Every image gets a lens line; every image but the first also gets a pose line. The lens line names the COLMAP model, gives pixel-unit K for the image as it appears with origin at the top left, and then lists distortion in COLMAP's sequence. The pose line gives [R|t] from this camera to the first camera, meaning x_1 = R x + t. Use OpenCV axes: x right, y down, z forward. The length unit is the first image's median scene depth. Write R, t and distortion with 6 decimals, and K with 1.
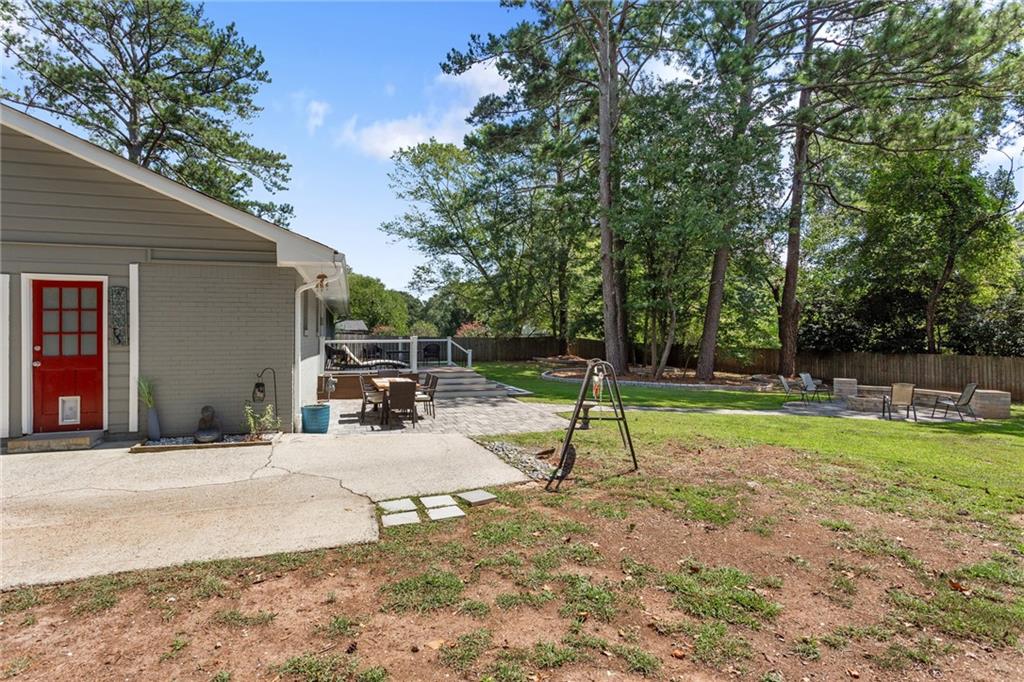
lens RADIAL K [[483.8, 0, 509.1], [0, 483.8, 338.3], [0, 0, 1]] dist [0.002776, 0.001421]
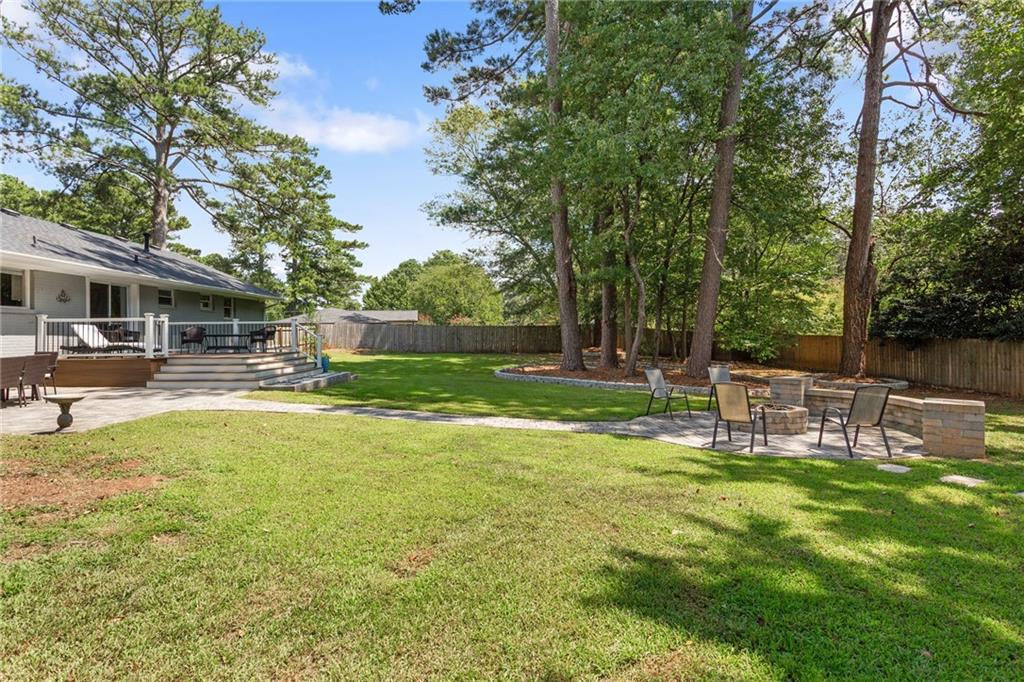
lens RADIAL K [[521.7, 0, 510.9], [0, 521.7, 334.1], [0, 0, 1]] dist [-0.002546, 0.001128]
pose [[0.957636, -0.005603, -0.287926, 0.320003], [0.007118, 0.999966, 0.004217, 0.015940], [0.287892, -0.006088, 0.957643, 0.166131]]
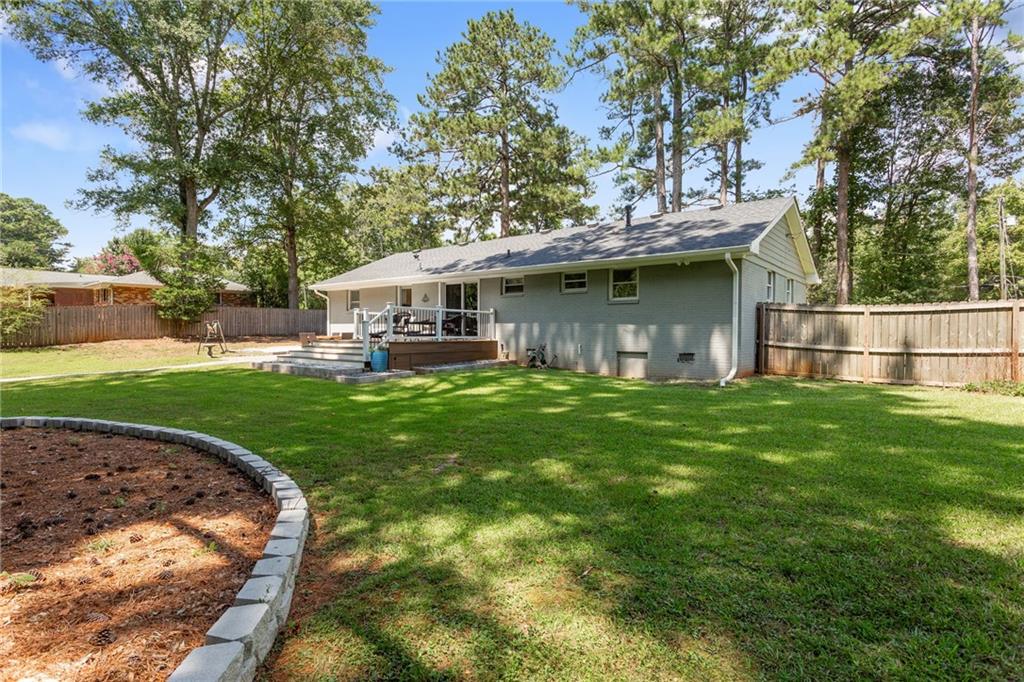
lens RADIAL K [[521.7, 0, 510.9], [0, 521.7, 334.1], [0, 0, 1]] dist [-0.002546, 0.001128]
pose [[-0.834962, 0.000944, -0.550307, 0.101411], [-0.001288, 0.999992, 0.003670, 0.027132], [0.550306, 0.003773, -0.834954, 1.123593]]
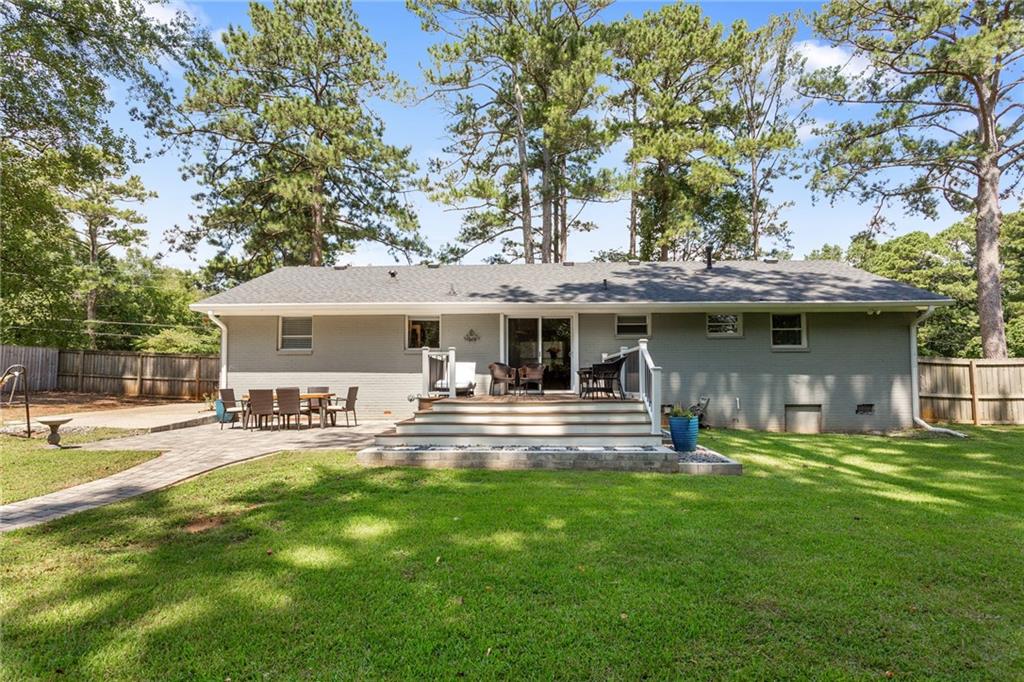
lens RADIAL K [[521.4, 0, 519.6], [0, 521.4, 356.9], [0, 0, 1]] dist [-0.003614, -0.000088]
pose [[-0.338219, -0.042557, -0.940105, 0.245893], [0.004977, 0.998882, -0.047008, 0.024083], [0.941054, -0.020578, -0.337629, 0.687529]]
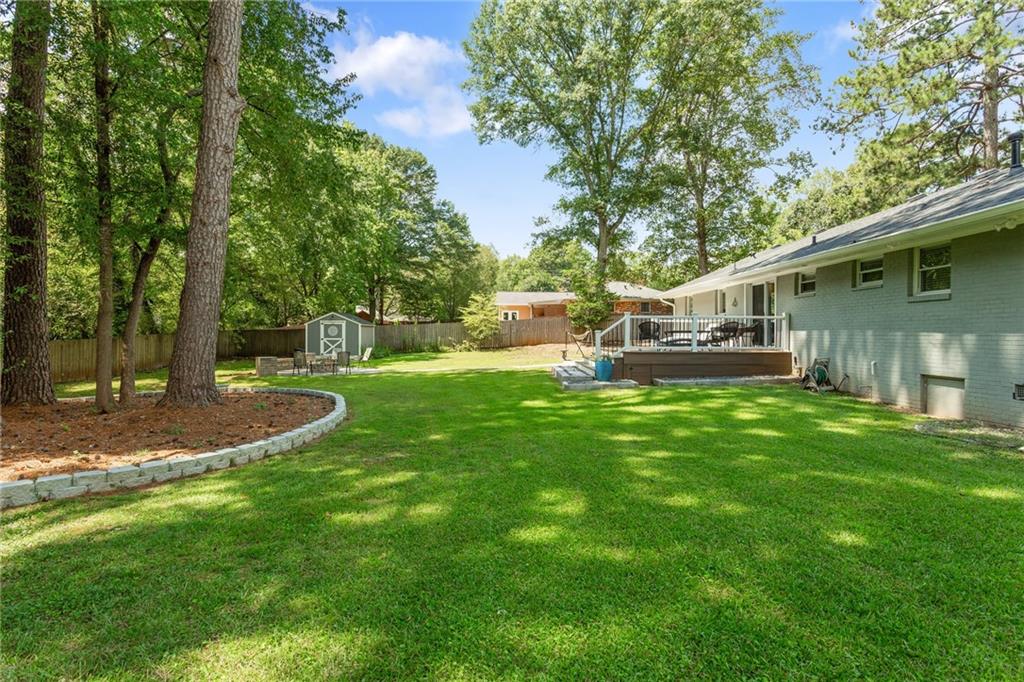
lens RADIAL K [[521.7, 0, 510.9], [0, 521.7, 334.1], [0, 0, 1]] dist [-0.002546, 0.001128]
pose [[-0.951213, 0.000521, 0.308534, -0.121165], [0.000077, 0.999999, -0.001452, 0.020708], [-0.308535, -0.001358, -0.951212, 1.151066]]
